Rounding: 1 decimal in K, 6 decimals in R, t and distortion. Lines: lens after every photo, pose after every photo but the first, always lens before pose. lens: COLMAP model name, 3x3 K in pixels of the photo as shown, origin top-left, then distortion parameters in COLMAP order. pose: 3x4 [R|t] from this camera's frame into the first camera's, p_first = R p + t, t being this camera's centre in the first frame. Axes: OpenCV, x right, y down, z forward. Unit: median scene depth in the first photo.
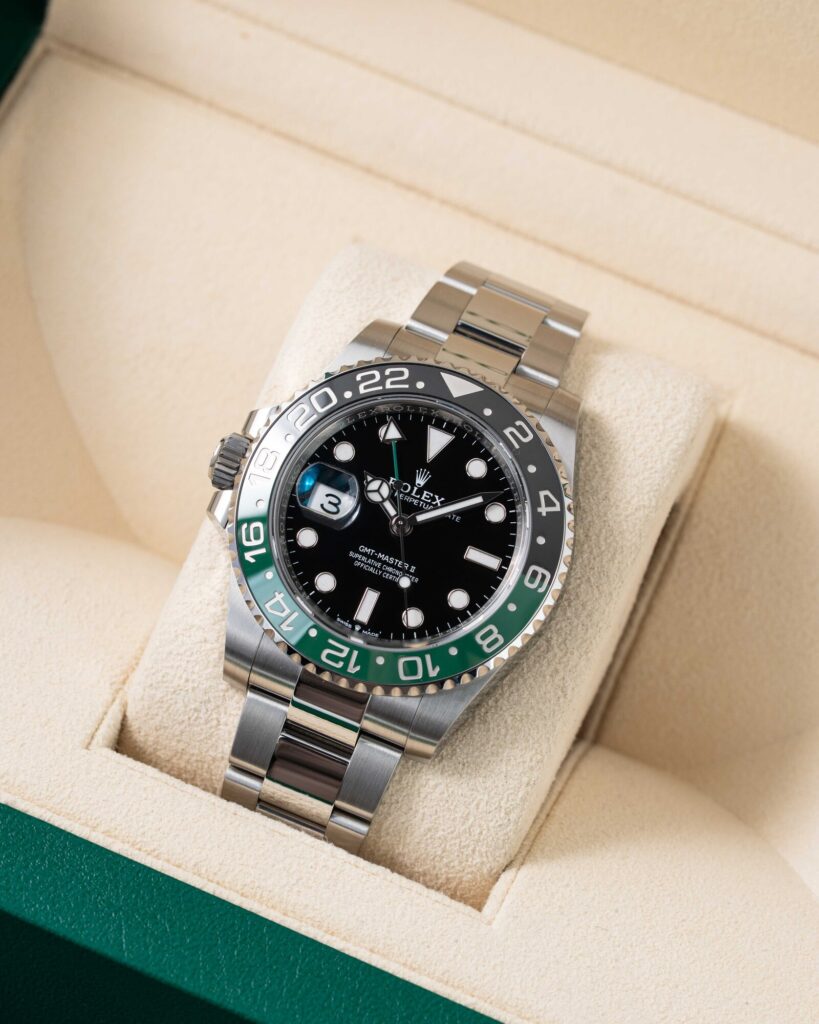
lens RADIAL K [[4979.5, 0, 408.9], [0, 4979.5, 511.2], [0, 0, 1]] dist [-0.397400, 0.000000]
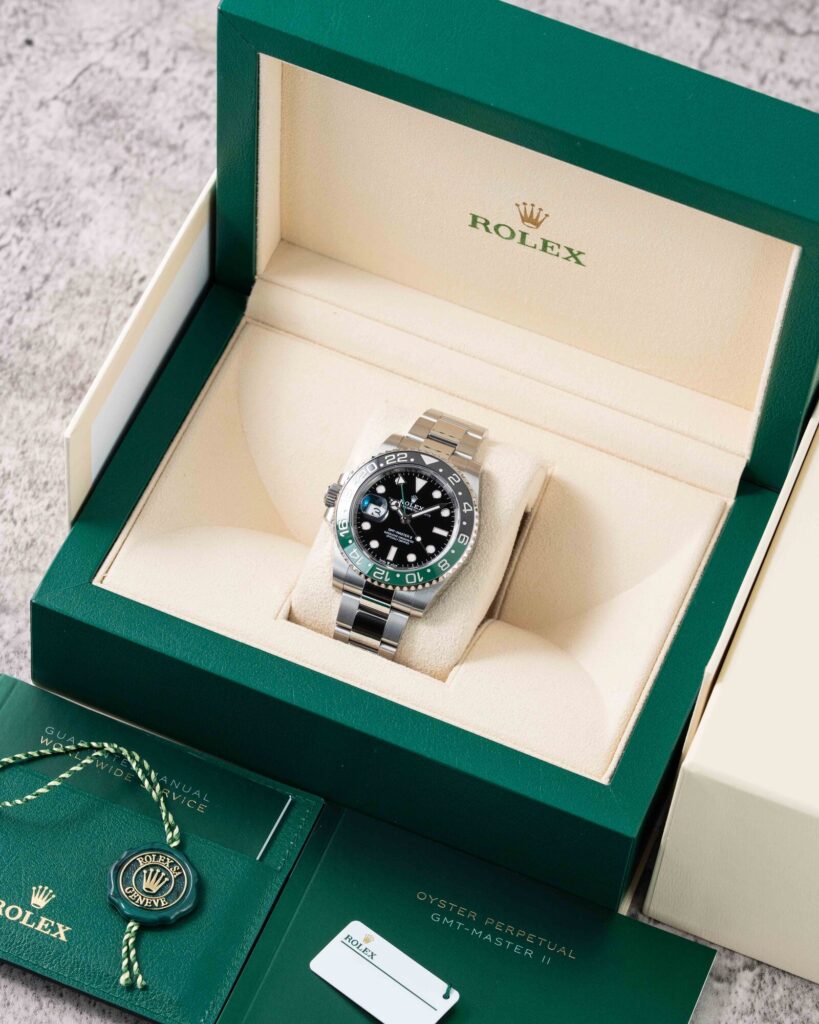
lens RADIAL K [[4979.5, 0, 409.9], [0, 4979.5, 512.1], [0, 0, 1]] dist [-0.397400, 0.000000]
pose [[0.999103, -0.032197, -0.027500, 0.064925], [0.030807, 0.998295, -0.049574, 0.115554], [0.029049, 0.048683, 0.998392, -1.346143]]
